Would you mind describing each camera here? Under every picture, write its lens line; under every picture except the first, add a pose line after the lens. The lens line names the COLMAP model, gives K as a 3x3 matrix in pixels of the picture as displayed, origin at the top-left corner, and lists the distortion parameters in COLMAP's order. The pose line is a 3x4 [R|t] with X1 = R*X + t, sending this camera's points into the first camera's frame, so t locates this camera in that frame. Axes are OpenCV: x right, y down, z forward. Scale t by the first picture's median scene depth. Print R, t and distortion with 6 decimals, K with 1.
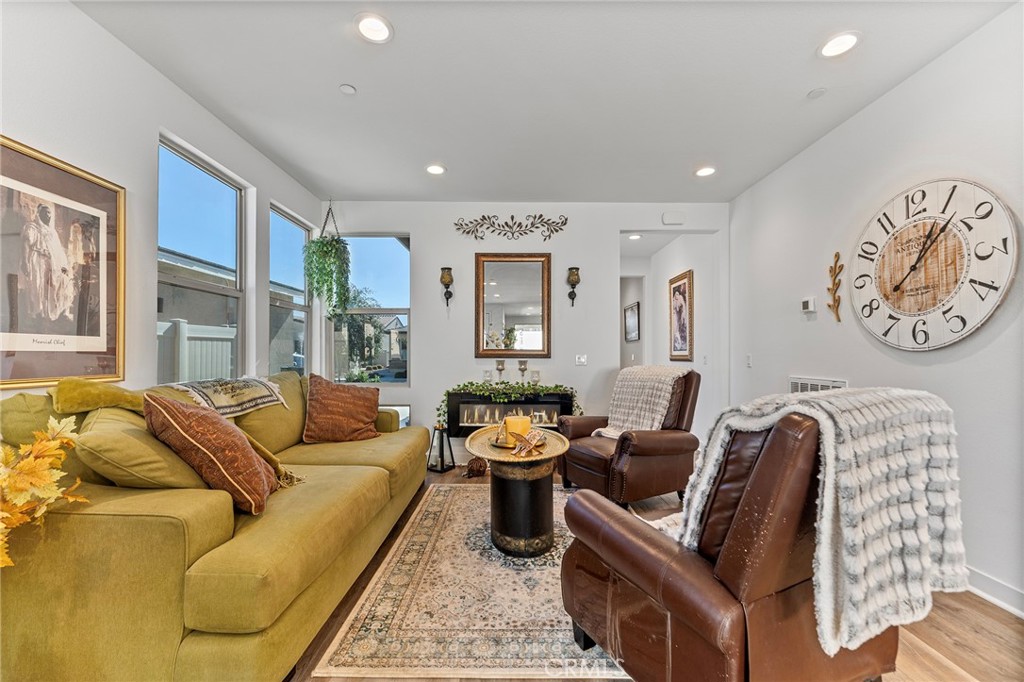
lens RADIAL K [[411.5, 0, 519.1], [0, 411.5, 349.2], [0, 0, 1]] dist [-0.003151, -0.000400]
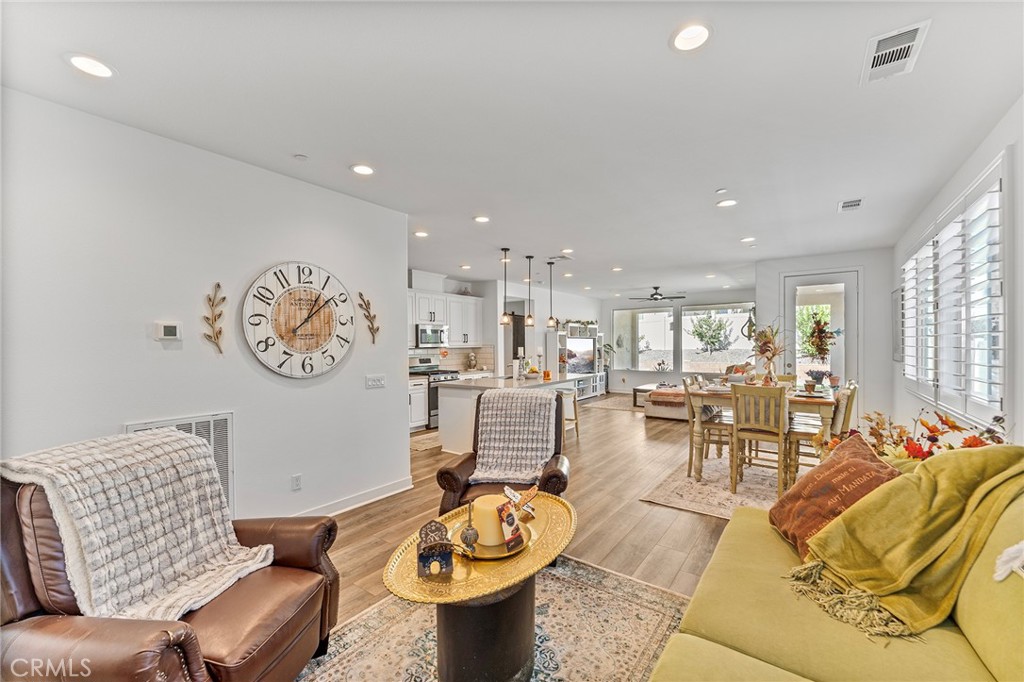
lens RADIAL K [[413.7, 0, 536.8], [0, 413.7, 355.4], [0, 0, 1]] dist [0.013535, 0.000068]
pose [[-0.830087, -0.011161, 0.557522, -0.457805], [-0.003290, 0.999880, 0.015117, -0.088061], [-0.557624, 0.010714, -0.830024, 1.557736]]
